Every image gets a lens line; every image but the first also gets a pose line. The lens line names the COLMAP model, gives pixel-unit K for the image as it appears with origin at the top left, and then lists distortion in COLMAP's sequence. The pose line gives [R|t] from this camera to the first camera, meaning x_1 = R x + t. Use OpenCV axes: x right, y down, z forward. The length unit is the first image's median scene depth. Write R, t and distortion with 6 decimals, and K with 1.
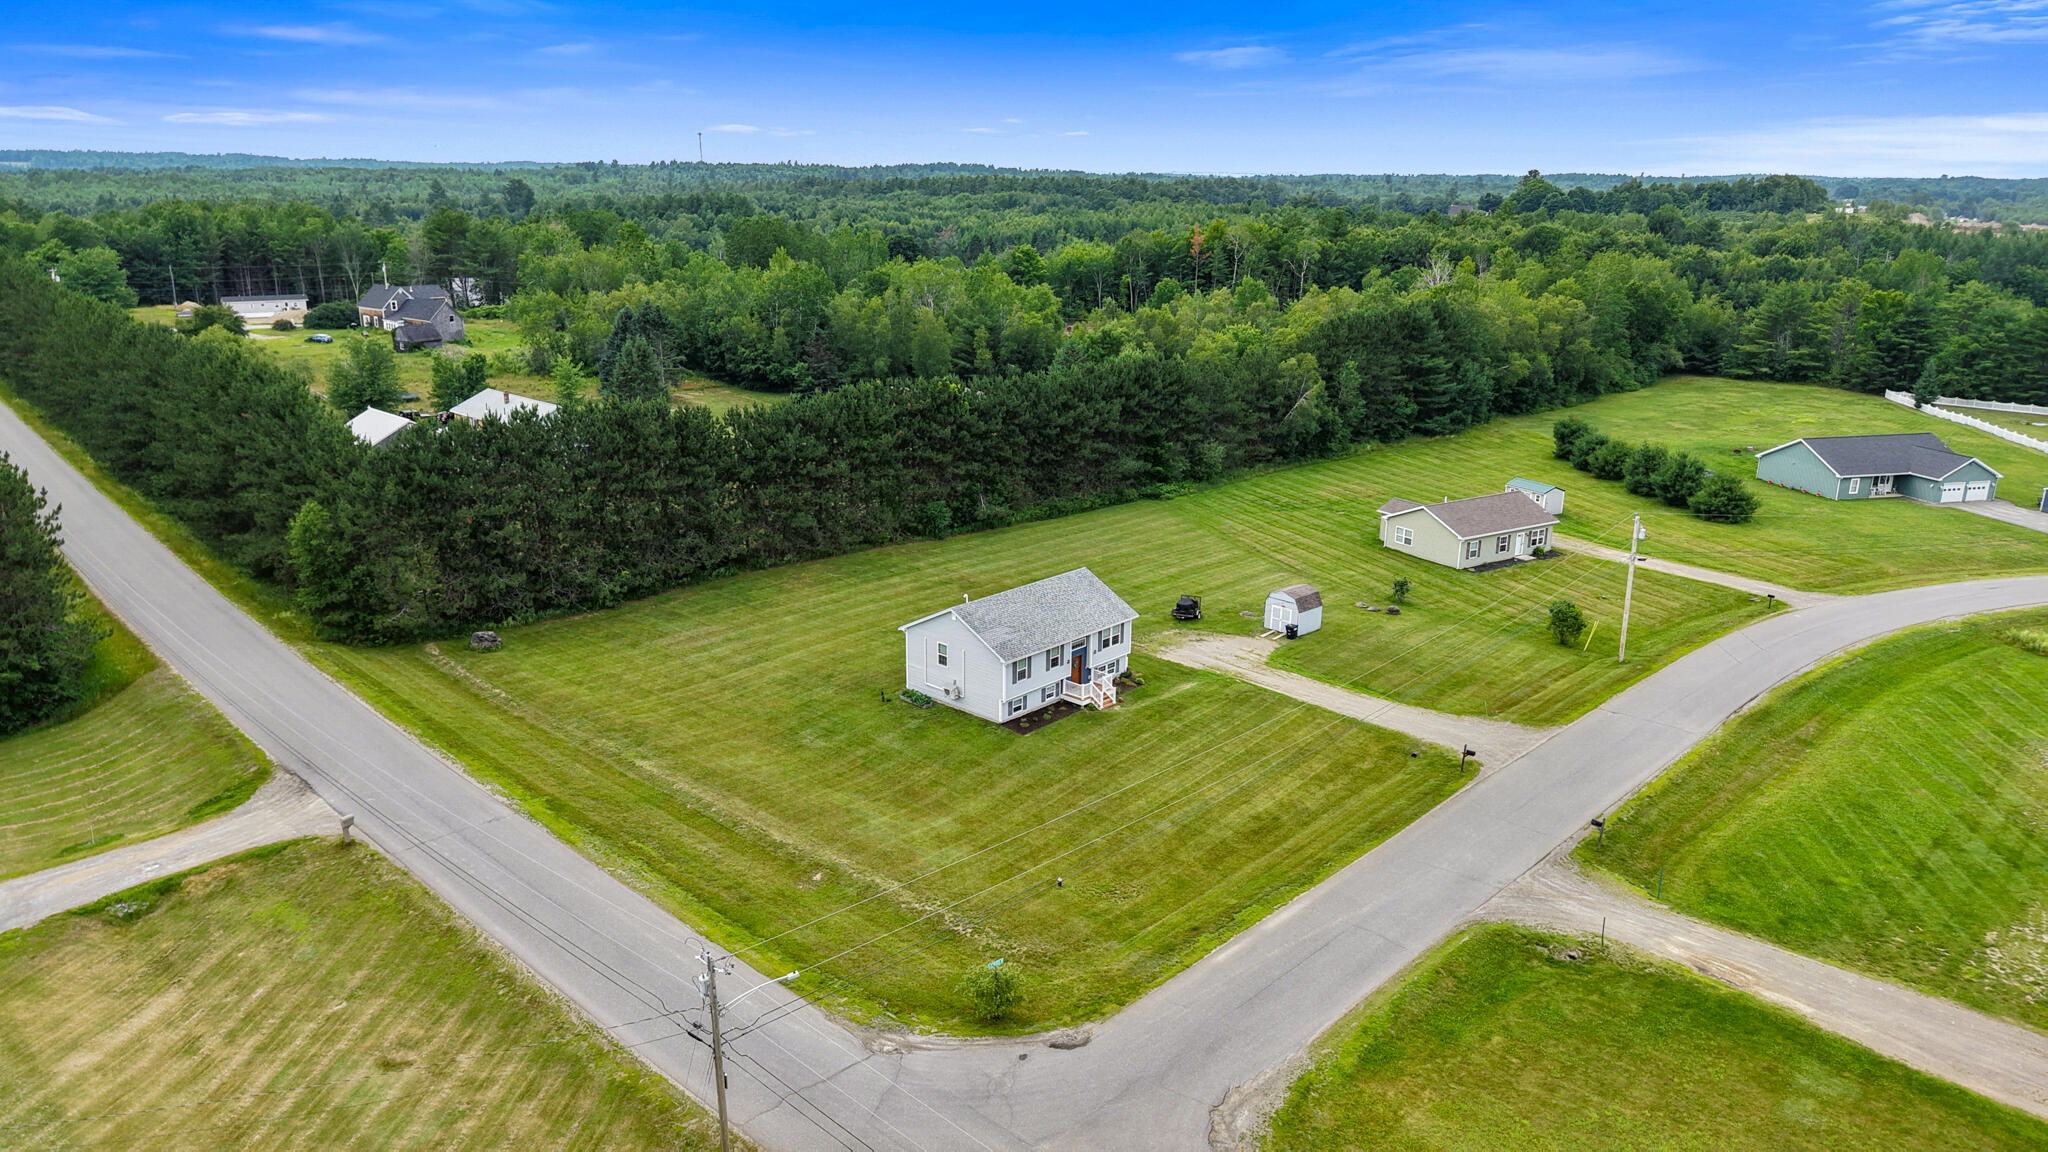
lens RADIAL K [[1369.5, 0, 1024.0], [0, 1369.5, 576.0], [0, 0, 1]] dist [-0.000146, -0.004800]
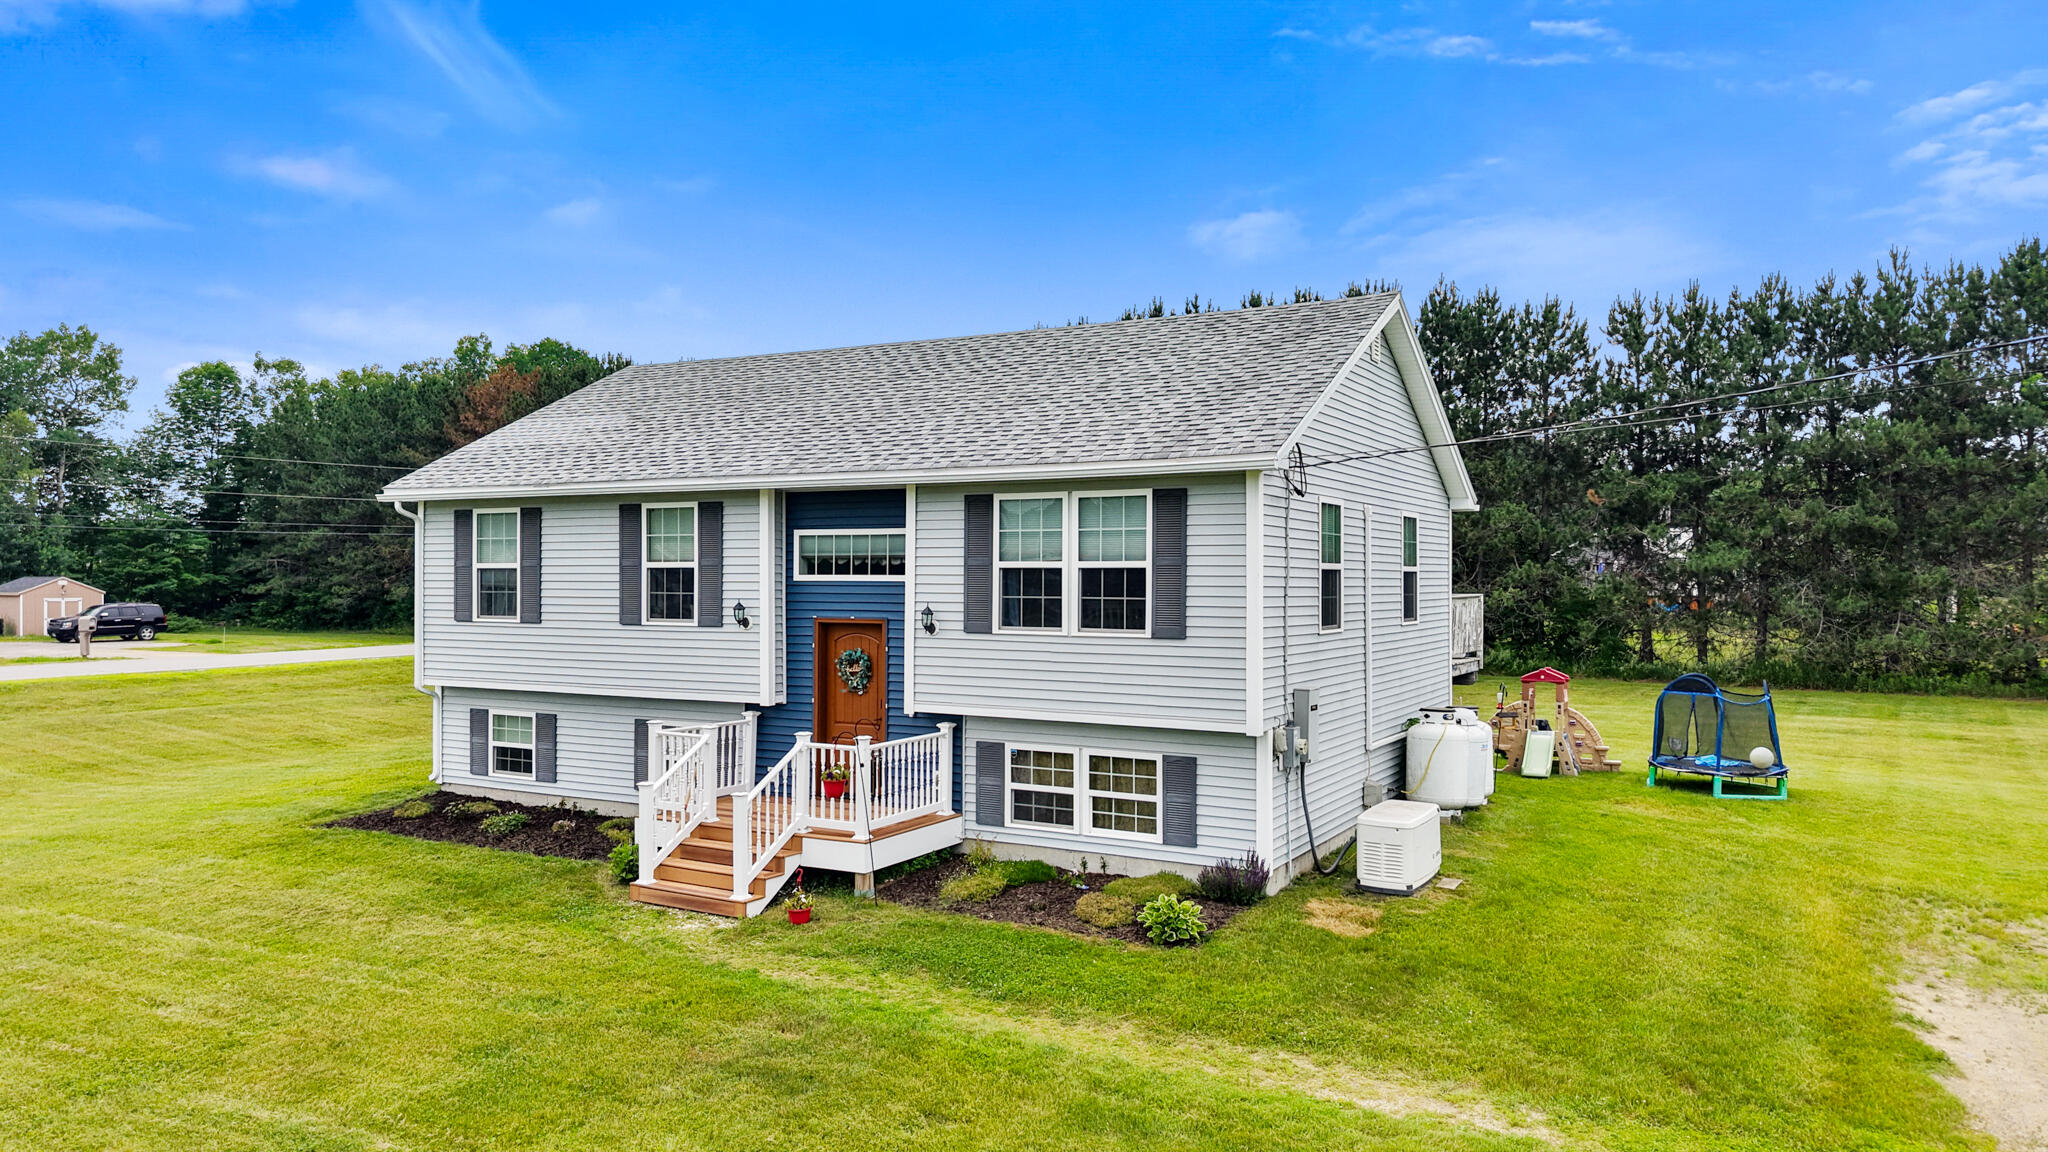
lens RADIAL K [[1367.6, 0, 1024.0], [0, 1367.6, 576.0], [0, 0, 1]] dist [0.004103, -0.043303]
pose [[0.245649, -0.012332, -0.969281, 0.187270], [-0.273230, 0.958495, -0.081441, 0.051924], [0.930055, 0.284843, 0.232083, 0.828572]]
